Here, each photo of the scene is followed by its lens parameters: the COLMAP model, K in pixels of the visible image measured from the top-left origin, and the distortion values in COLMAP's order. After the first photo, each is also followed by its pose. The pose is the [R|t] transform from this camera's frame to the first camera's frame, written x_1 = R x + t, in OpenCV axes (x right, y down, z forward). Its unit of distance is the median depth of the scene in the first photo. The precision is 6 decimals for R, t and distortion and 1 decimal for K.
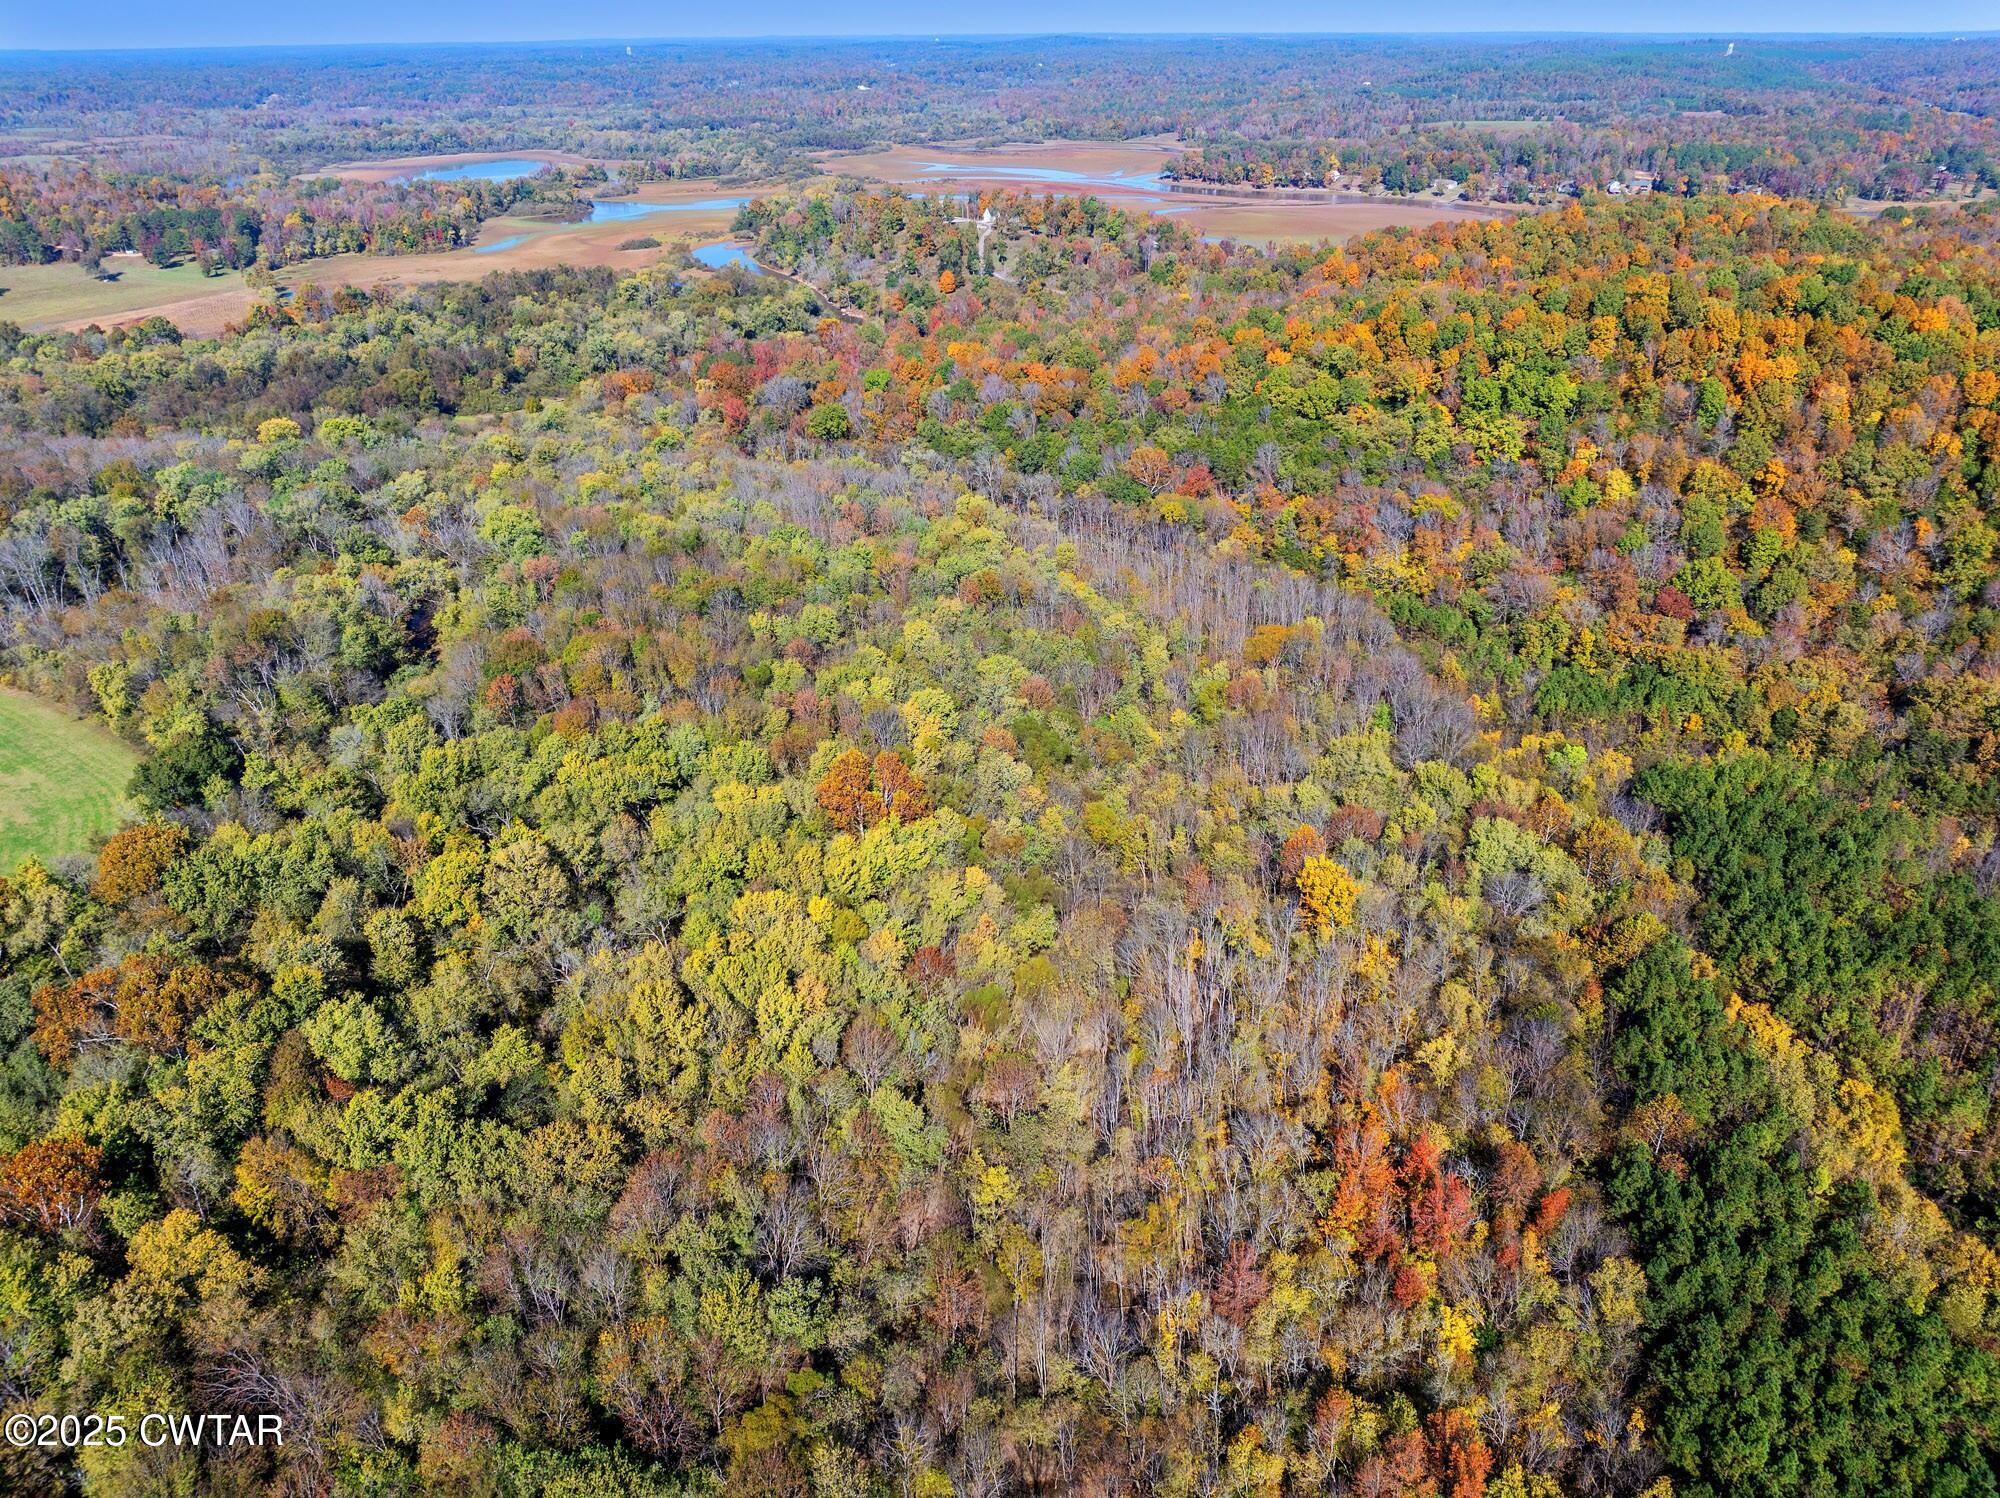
lens RADIAL K [[1412.3, 0, 999.7], [0, 1412.3, 744.9], [0, 0, 1]] dist [-0.058958, 0.035702]
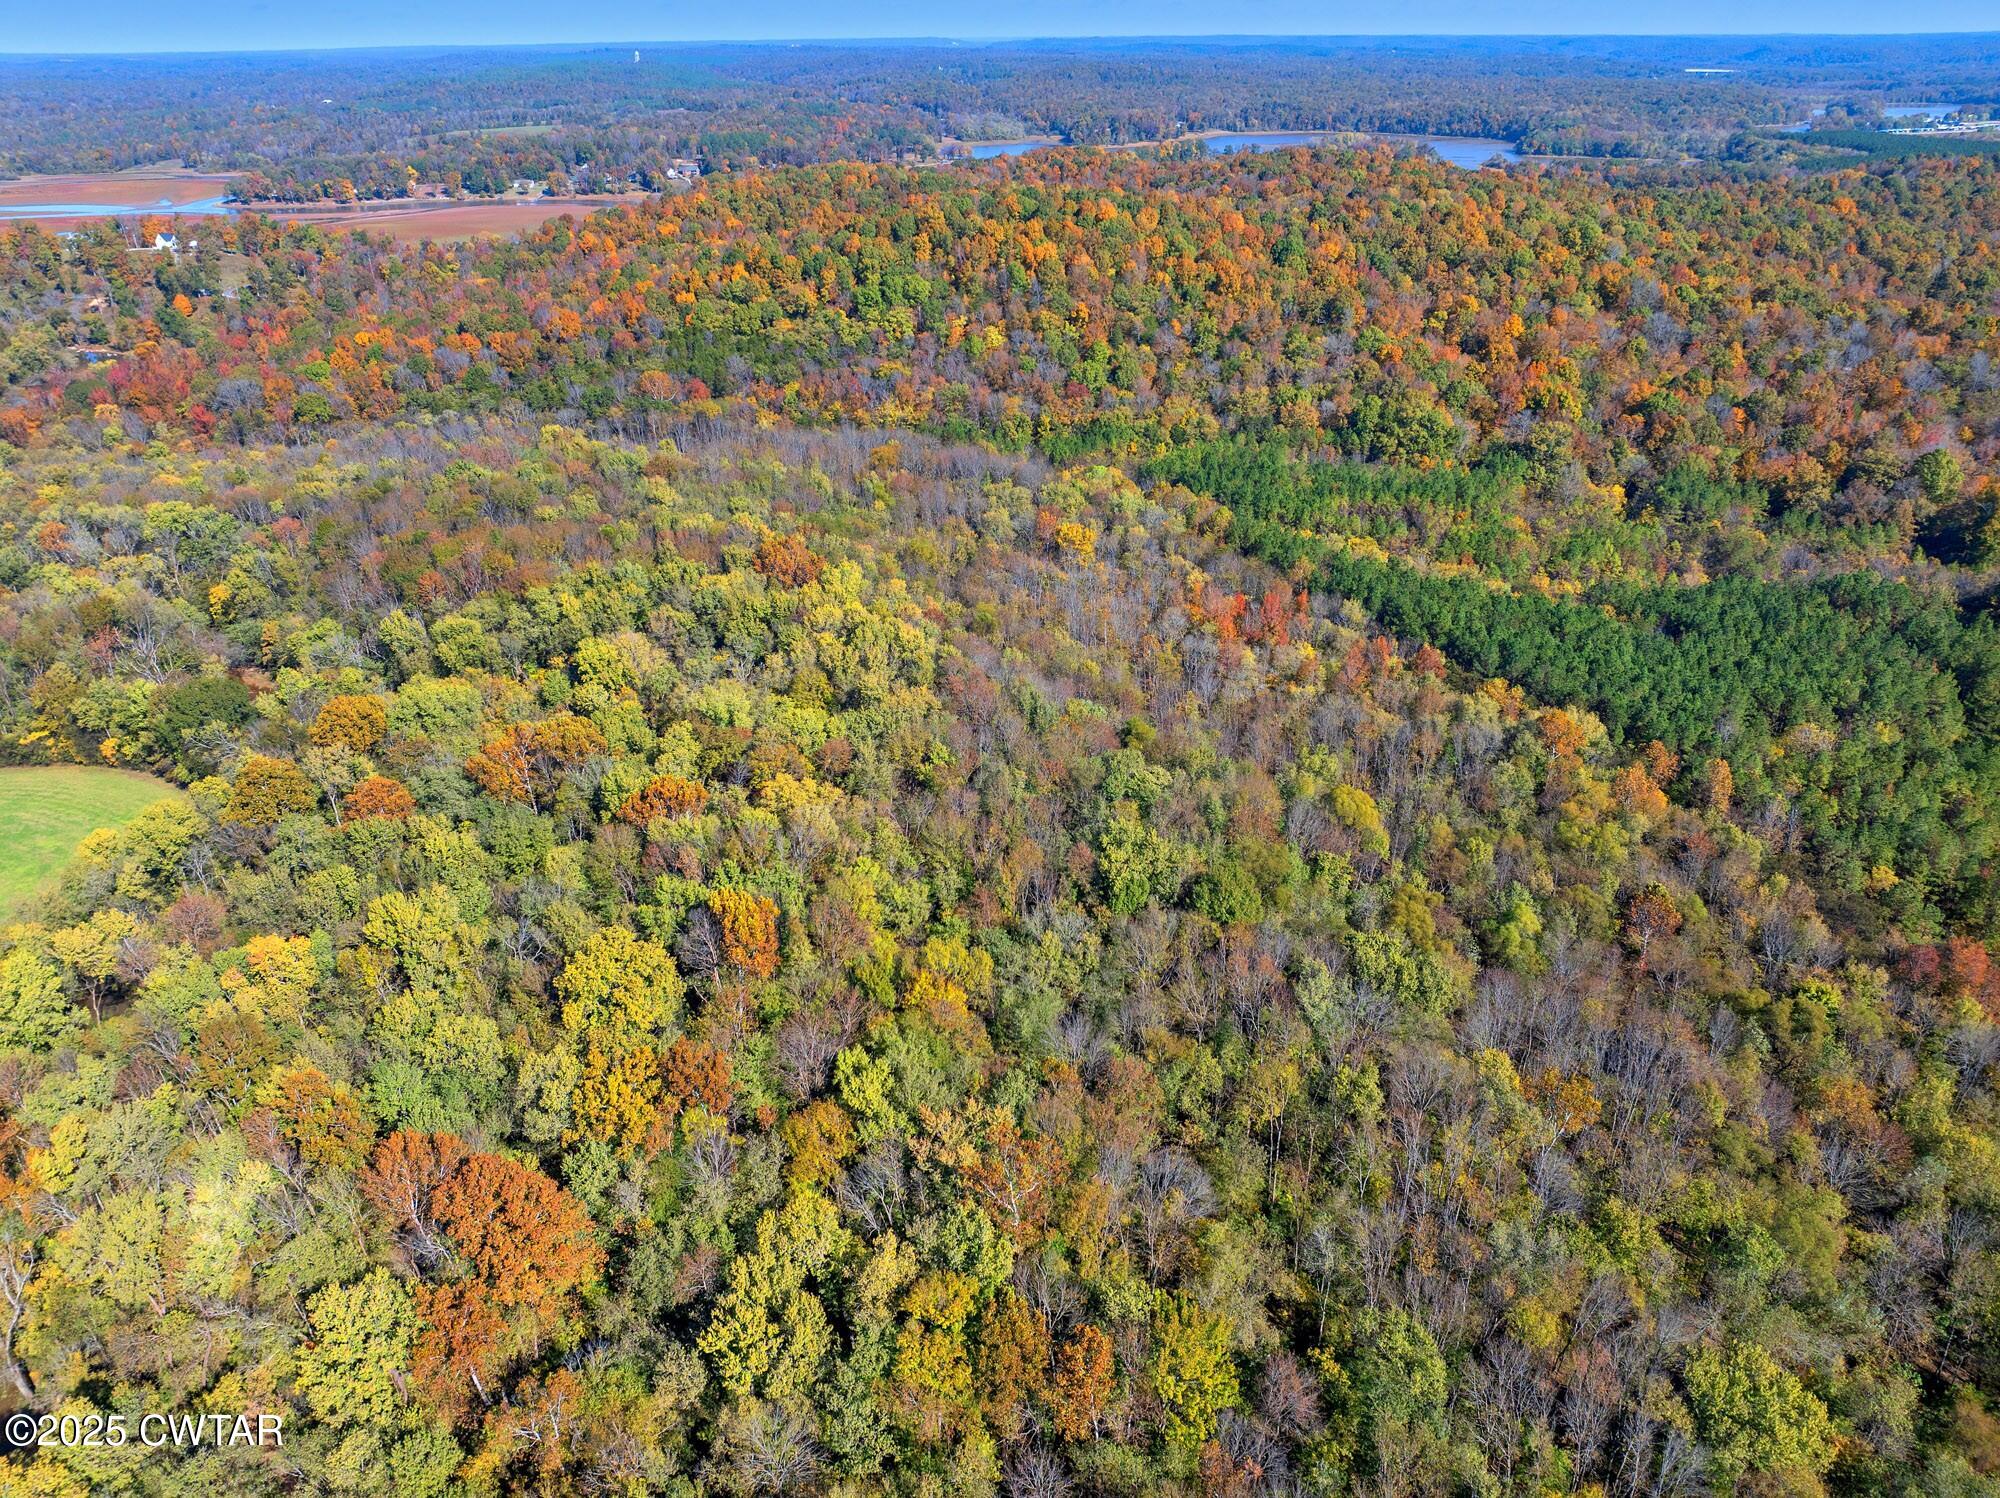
lens RADIAL K [[1412.3, 0, 1000.6], [0, 1412.3, 750.5], [0, 0, 1]] dist [-0.058958, 0.035702]
pose [[0.763655, -0.293349, 0.575132, -0.238906], [0.296066, 0.950744, 0.091818, 0.044129], [-0.573738, 0.100160, 0.812892, -0.080231]]
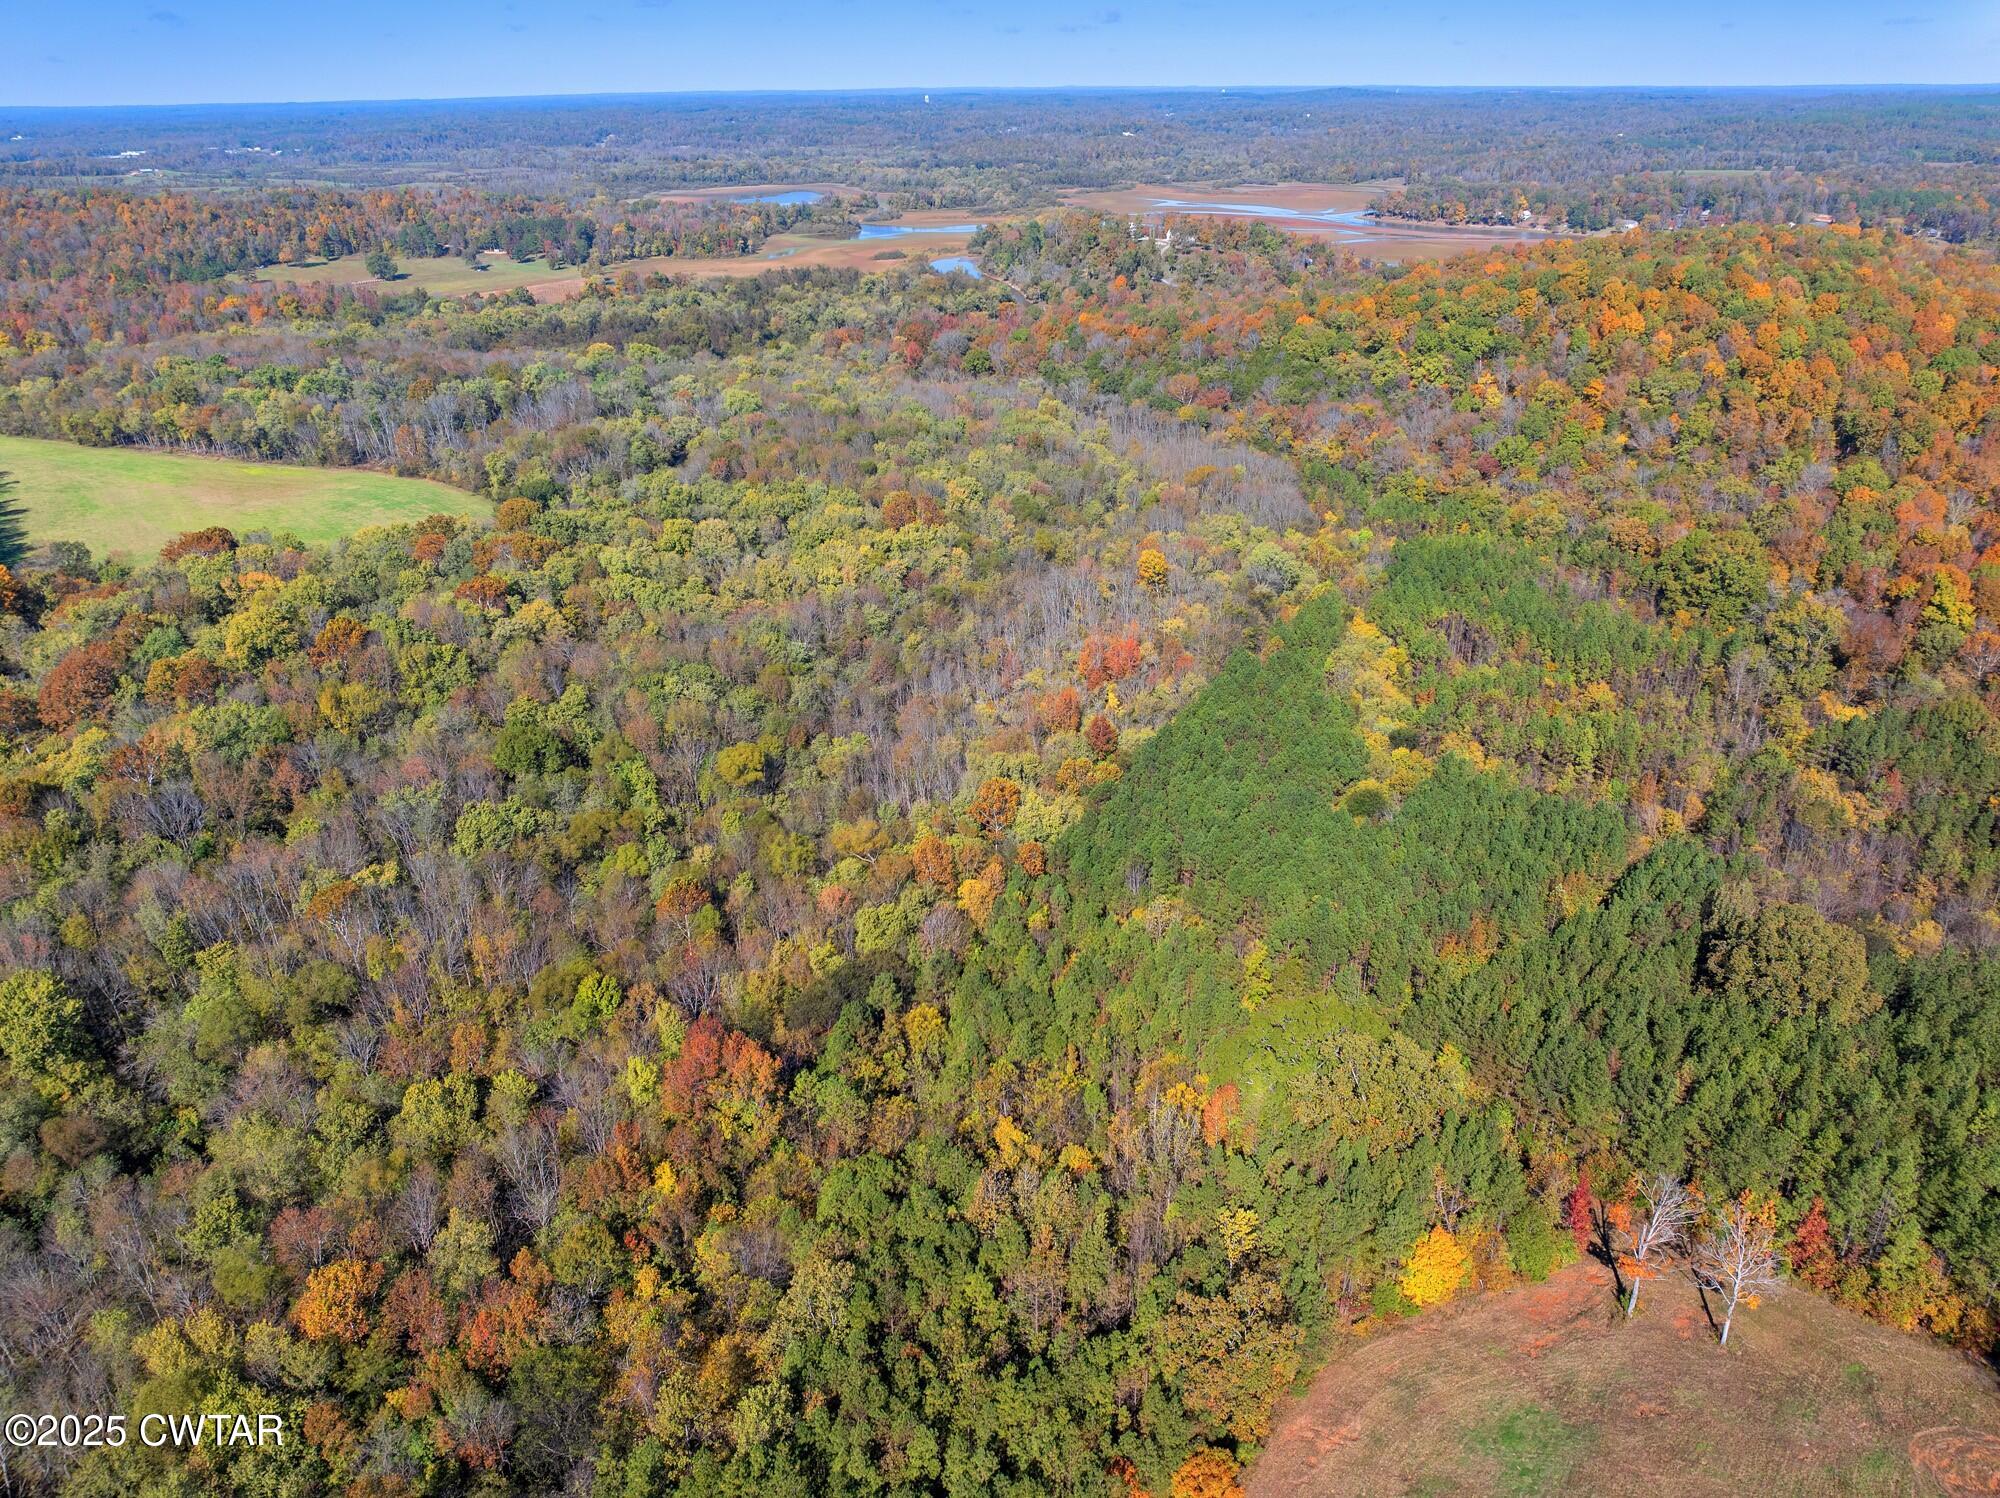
lens RADIAL K [[1412.3, 0, 1002.6], [0, 1412.3, 743.2], [0, 0, 1]] dist [-0.058958, 0.035702]
pose [[0.981962, 0.079047, -0.171760, 0.099214], [-0.084364, 0.996149, -0.023864, 0.102164], [0.169212, 0.037924, 0.984850, -0.197924]]
